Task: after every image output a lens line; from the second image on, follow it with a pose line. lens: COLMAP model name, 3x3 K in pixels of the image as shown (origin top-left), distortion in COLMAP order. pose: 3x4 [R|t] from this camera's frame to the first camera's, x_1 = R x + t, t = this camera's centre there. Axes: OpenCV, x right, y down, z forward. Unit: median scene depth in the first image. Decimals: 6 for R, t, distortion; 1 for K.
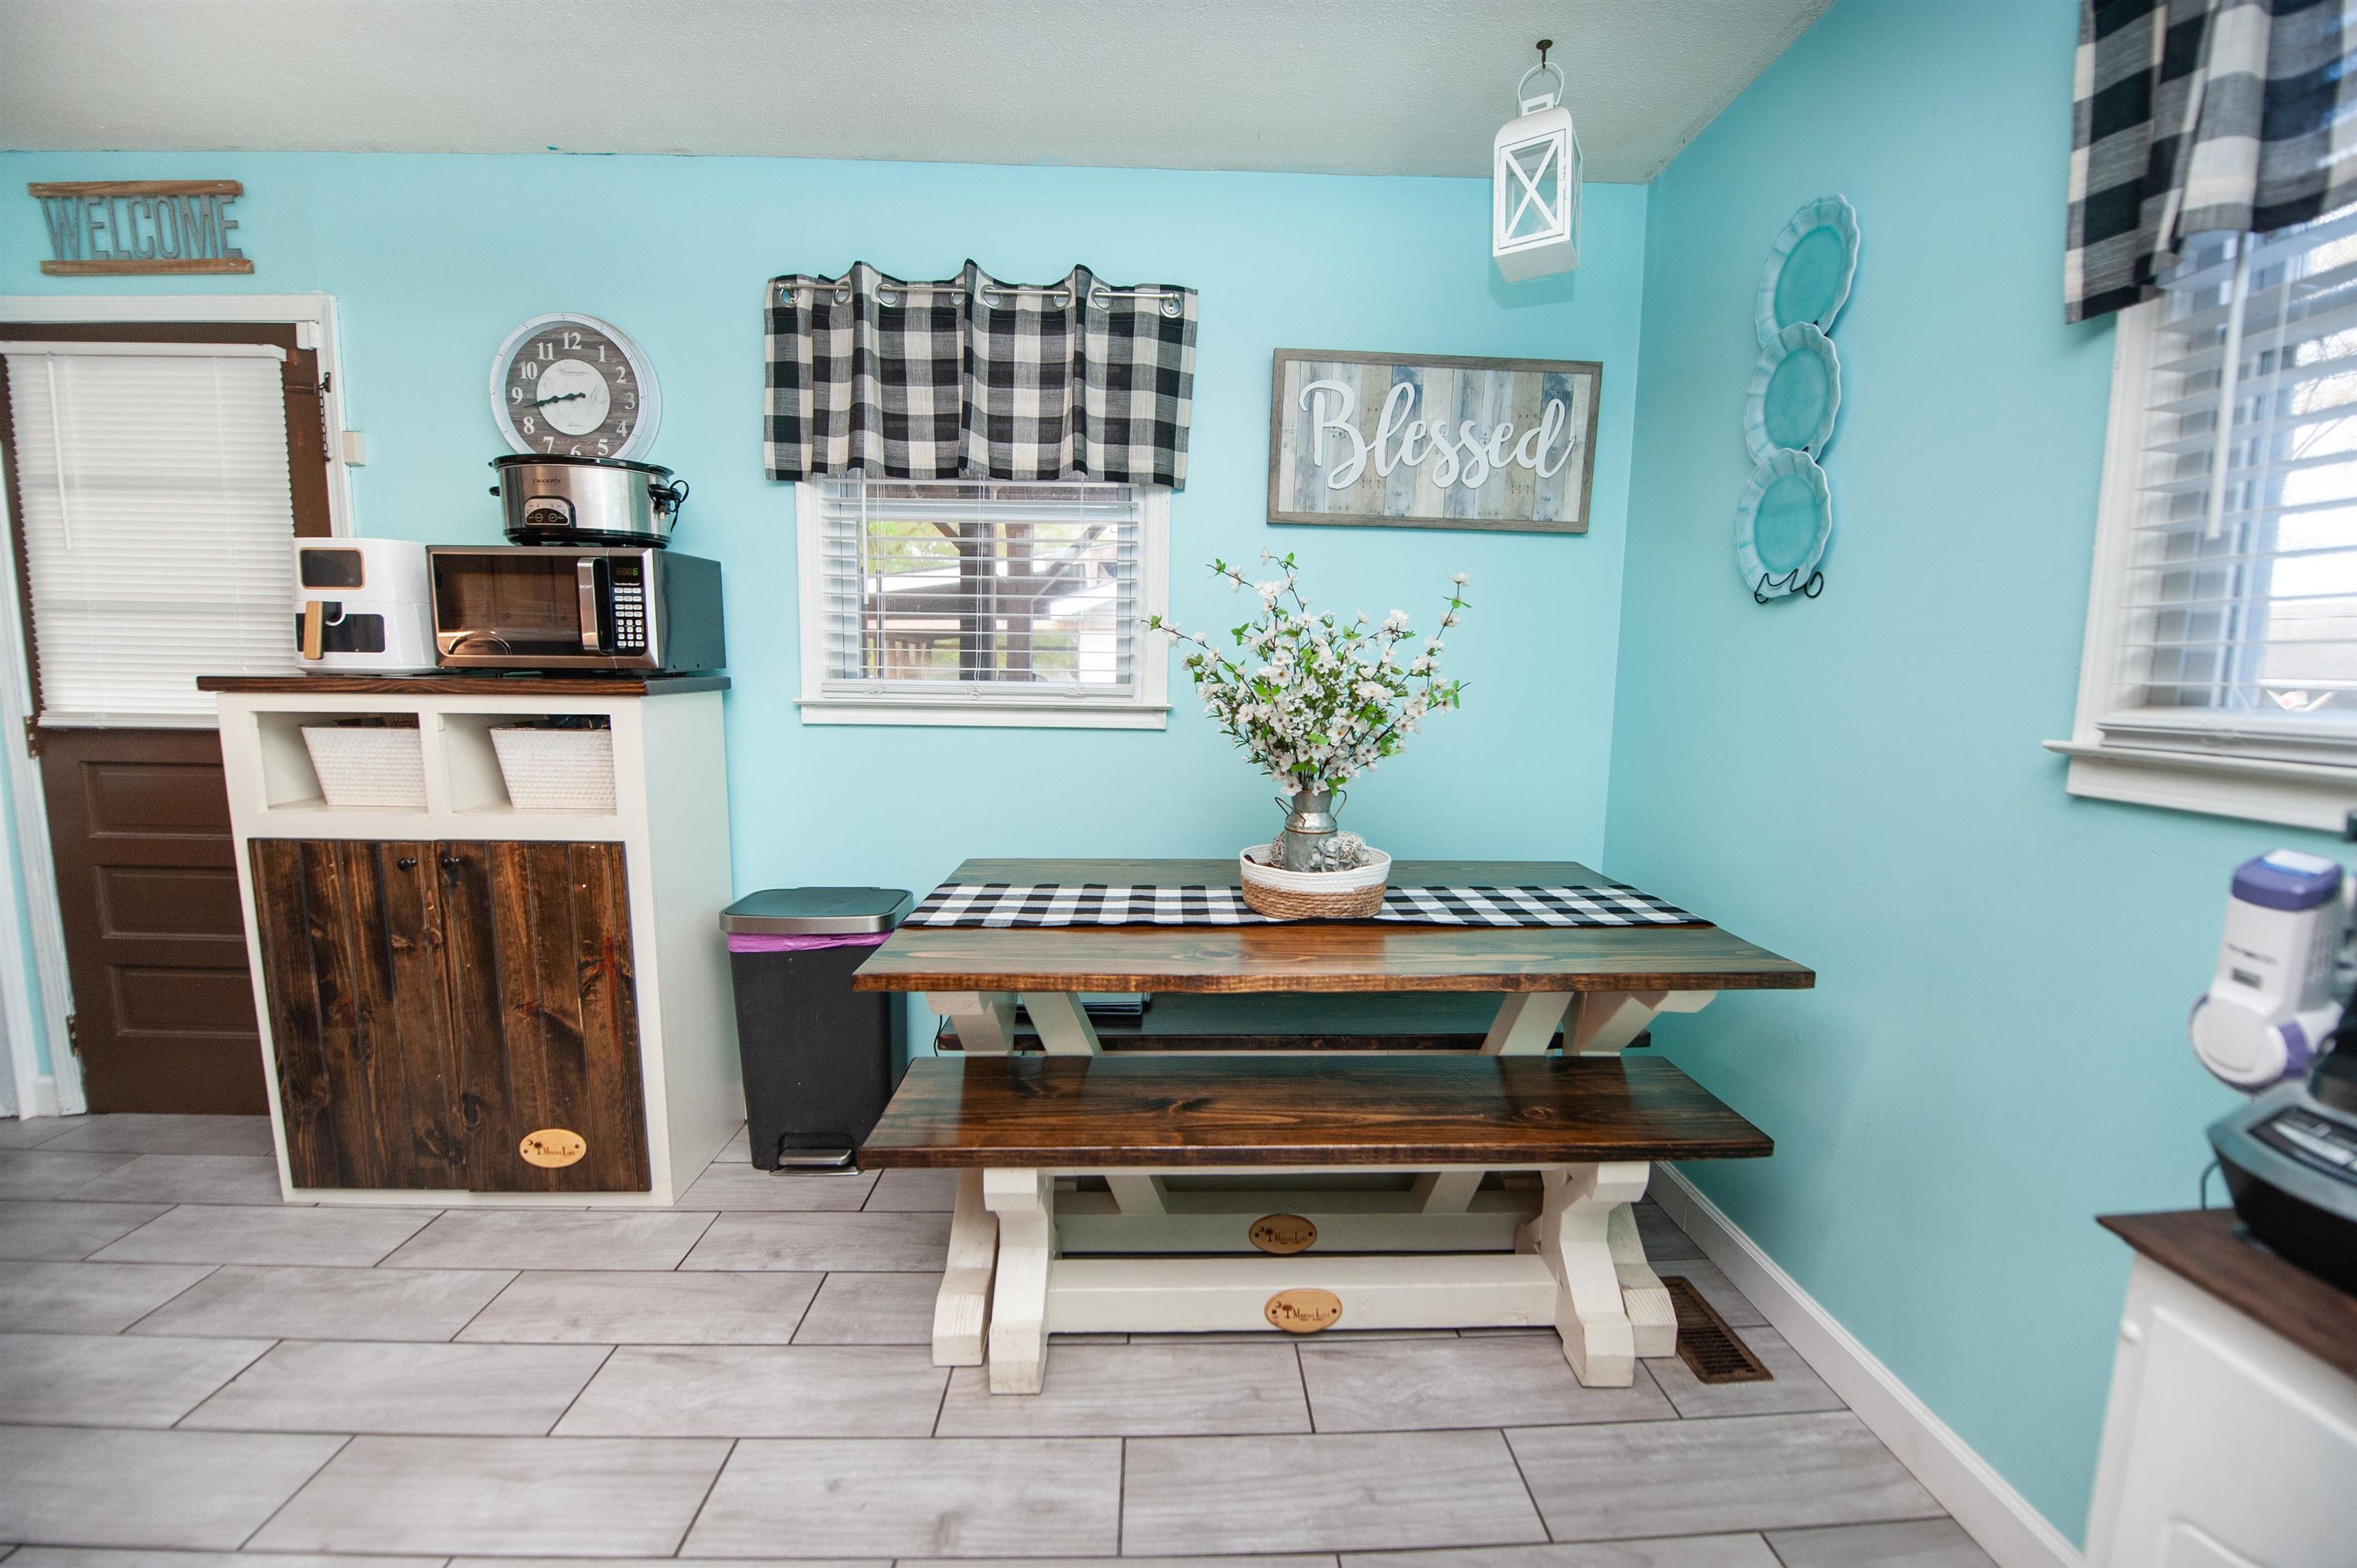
lens RADIAL K [[938.3, 0, 1185.8], [0, 938.3, 790.9], [0, 0, 1]] dist [-0.016782, -0.002949]
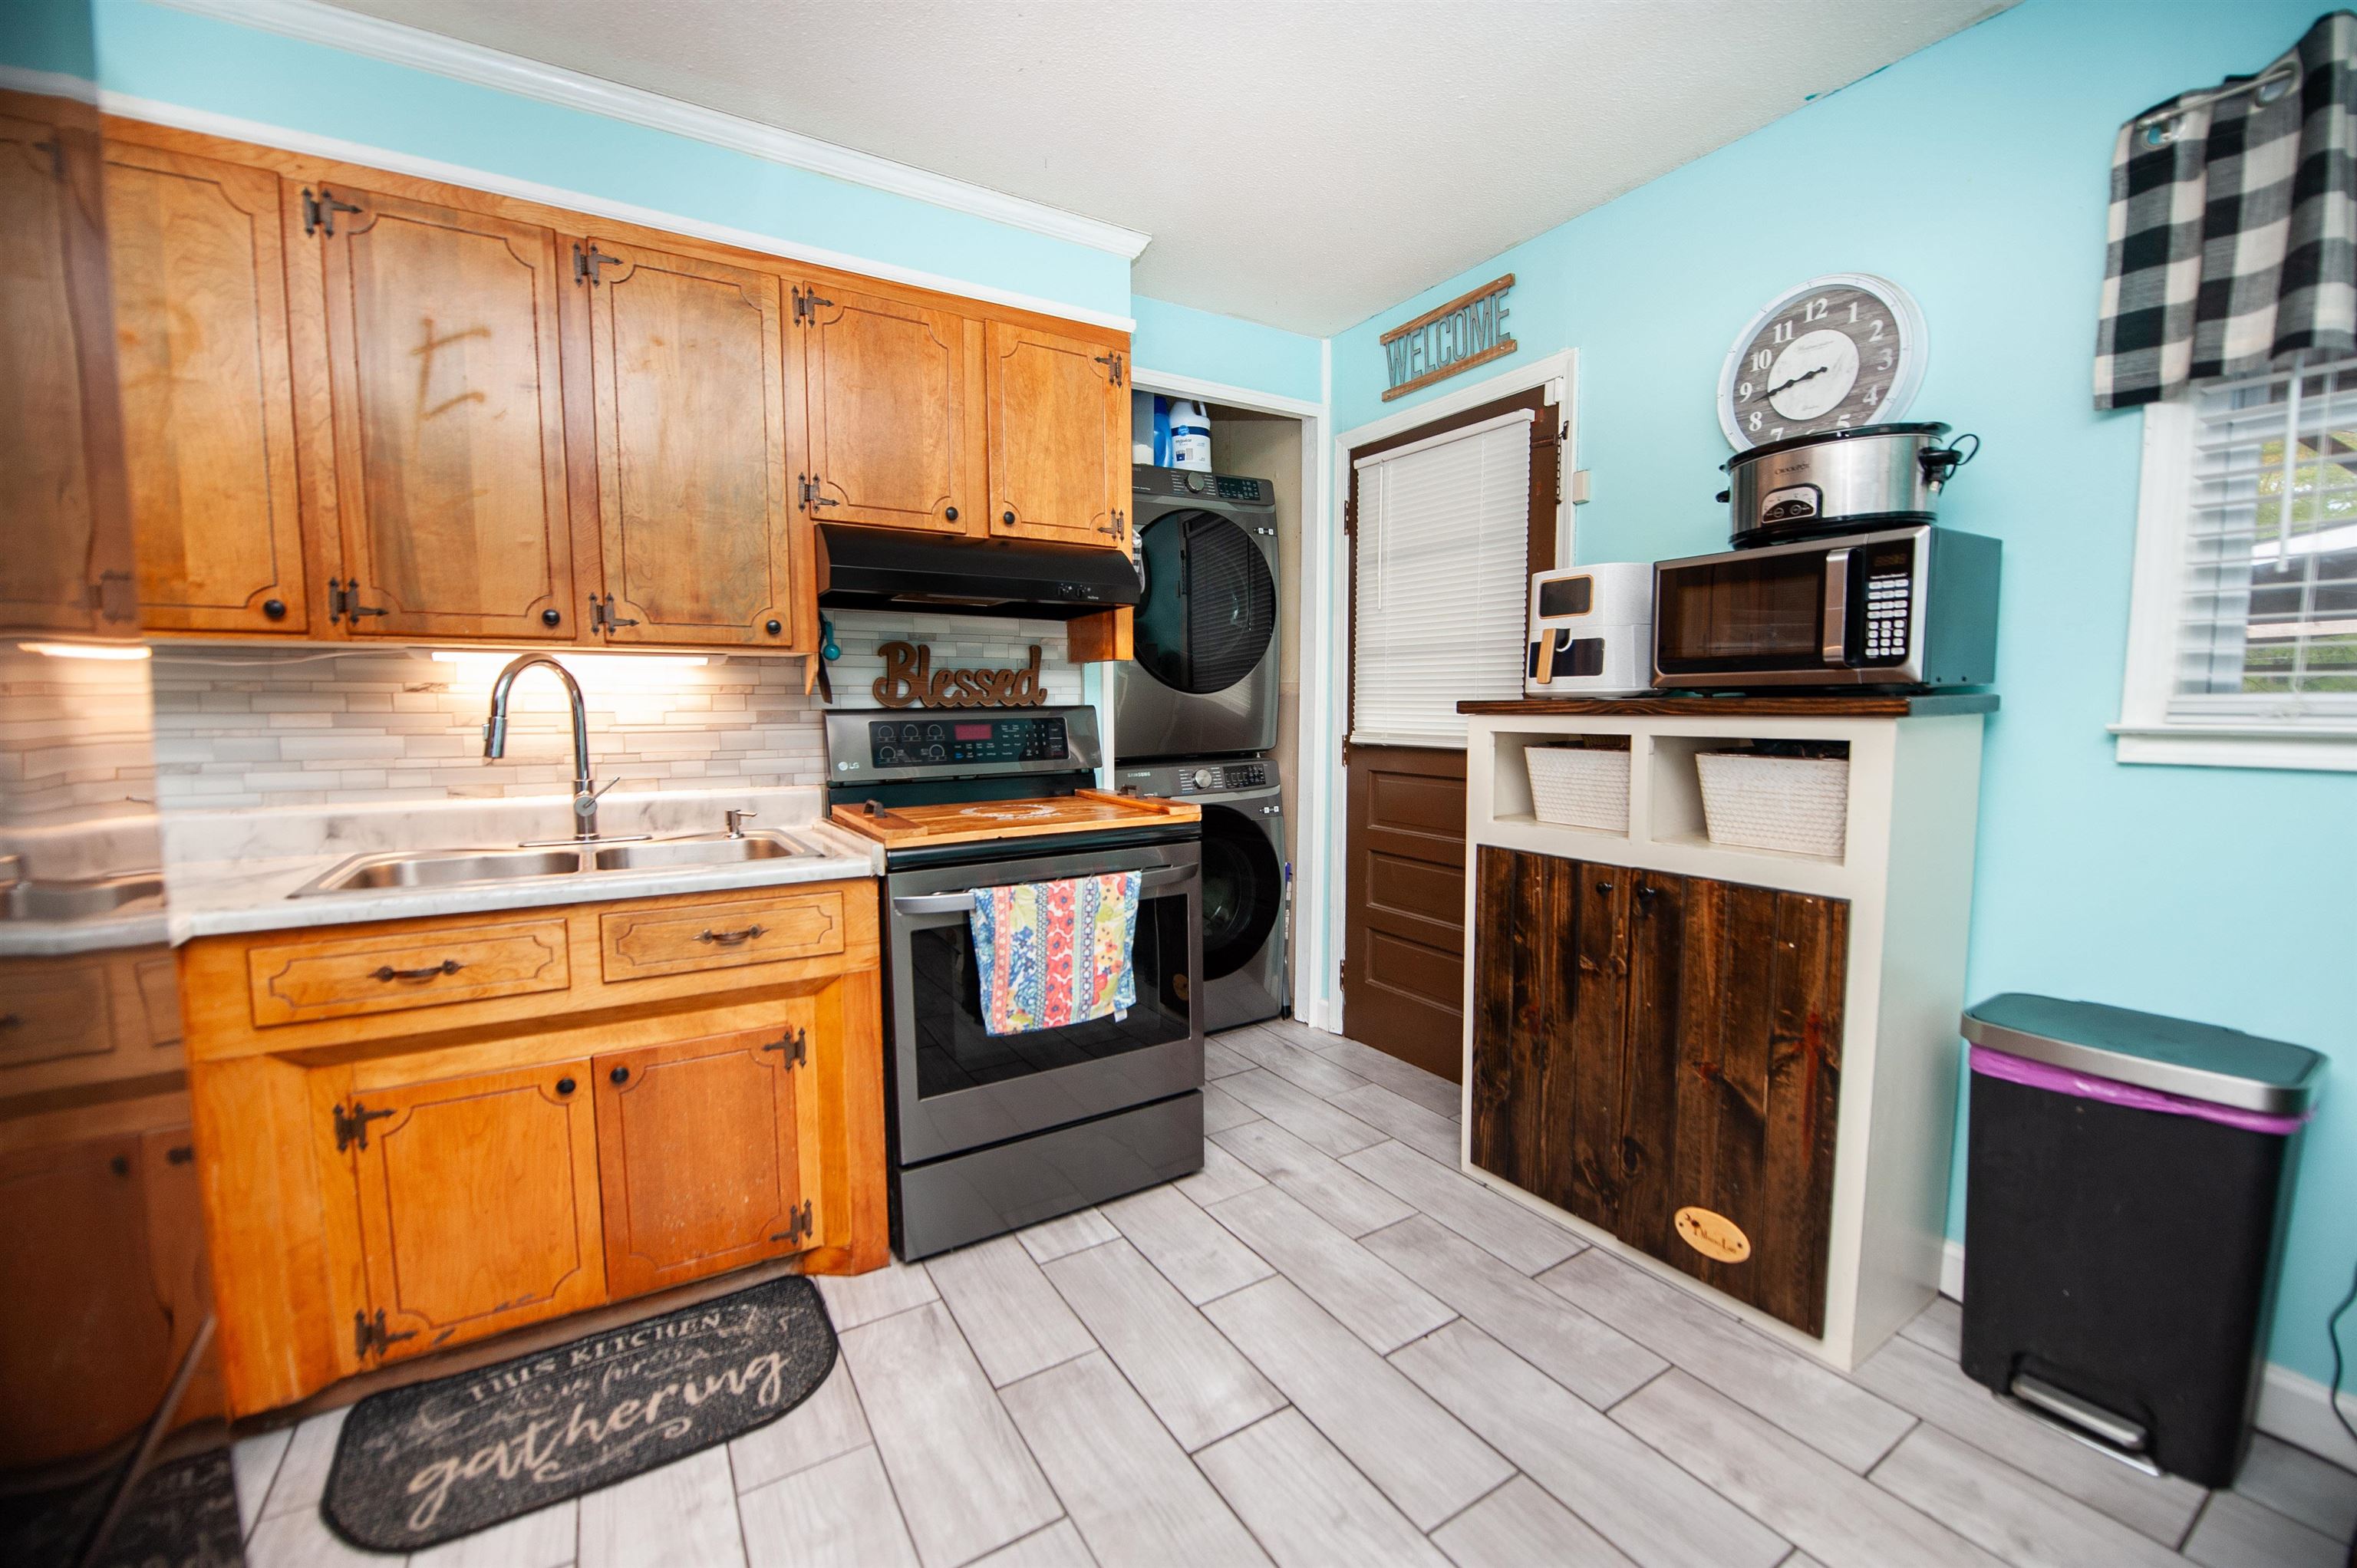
lens RADIAL K [[938.3, 0, 1185.8], [0, 938.3, 790.9], [0, 0, 1]] dist [-0.016782, -0.002949]
pose [[0.502609, 0.060102, -0.862422, -0.206333], [-0.096524, 0.995244, 0.013106, 0.006073], [0.859108, 0.076658, 0.506020, 0.102931]]
